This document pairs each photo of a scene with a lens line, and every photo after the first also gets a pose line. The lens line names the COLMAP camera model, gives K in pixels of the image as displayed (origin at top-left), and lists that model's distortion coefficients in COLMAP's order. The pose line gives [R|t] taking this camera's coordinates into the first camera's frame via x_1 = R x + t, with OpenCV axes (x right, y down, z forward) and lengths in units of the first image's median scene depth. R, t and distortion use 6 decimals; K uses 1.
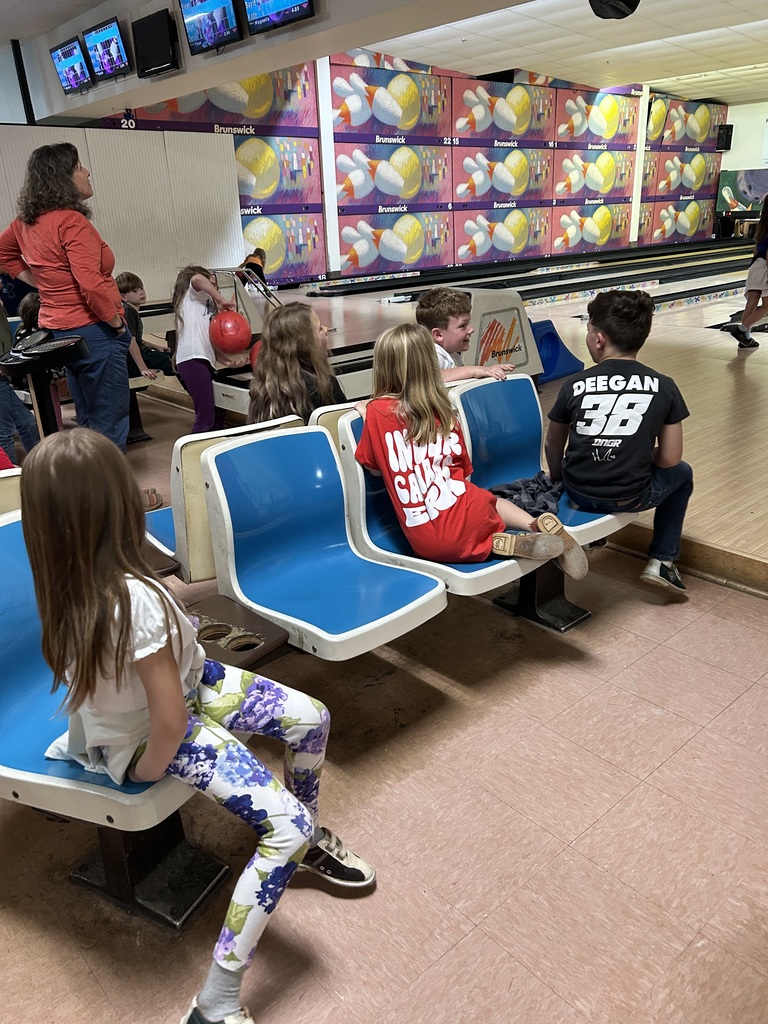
lens RADIAL K [[780.5, 0, 386.8], [0, 780.5, 512.1], [0, 0, 1]] dist [0.013256, 0.009756]
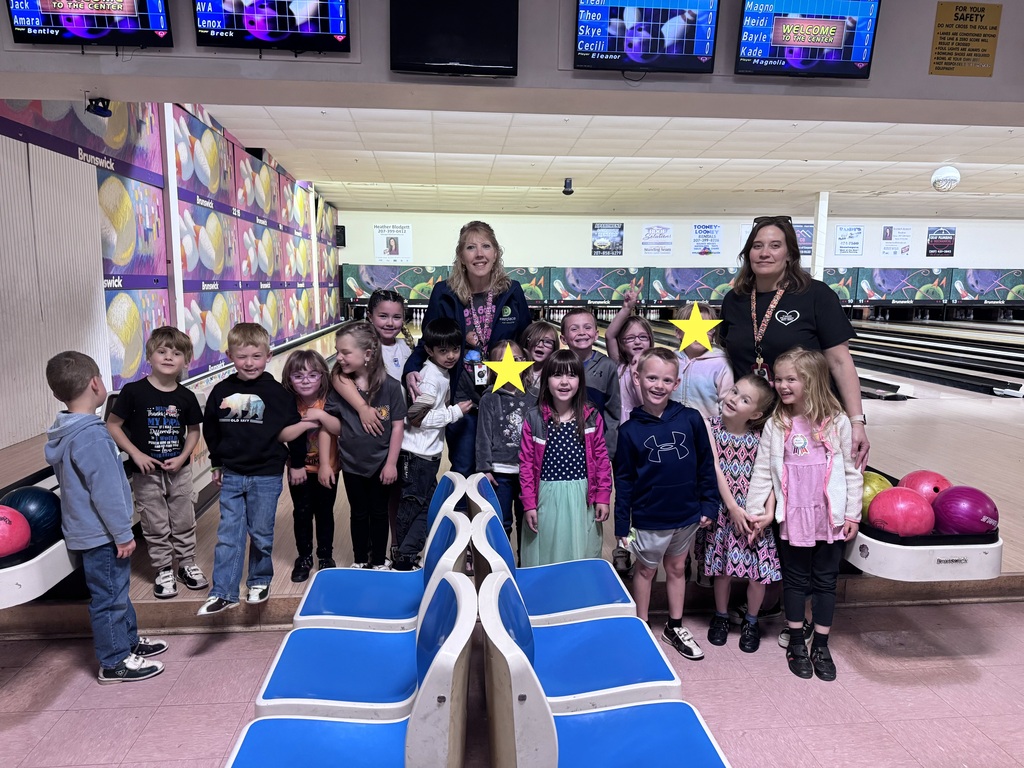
lens RADIAL K [[734.4, 0, 509.8], [0, 734.4, 383.7], [0, 0, 1]] dist [-0.007397, -0.006425]
pose [[0.603292, -0.073835, 0.794095, -0.447885], [0.268722, 0.956299, -0.115237, -0.155225], [-0.750884, 0.282913, 0.596769, 0.435557]]
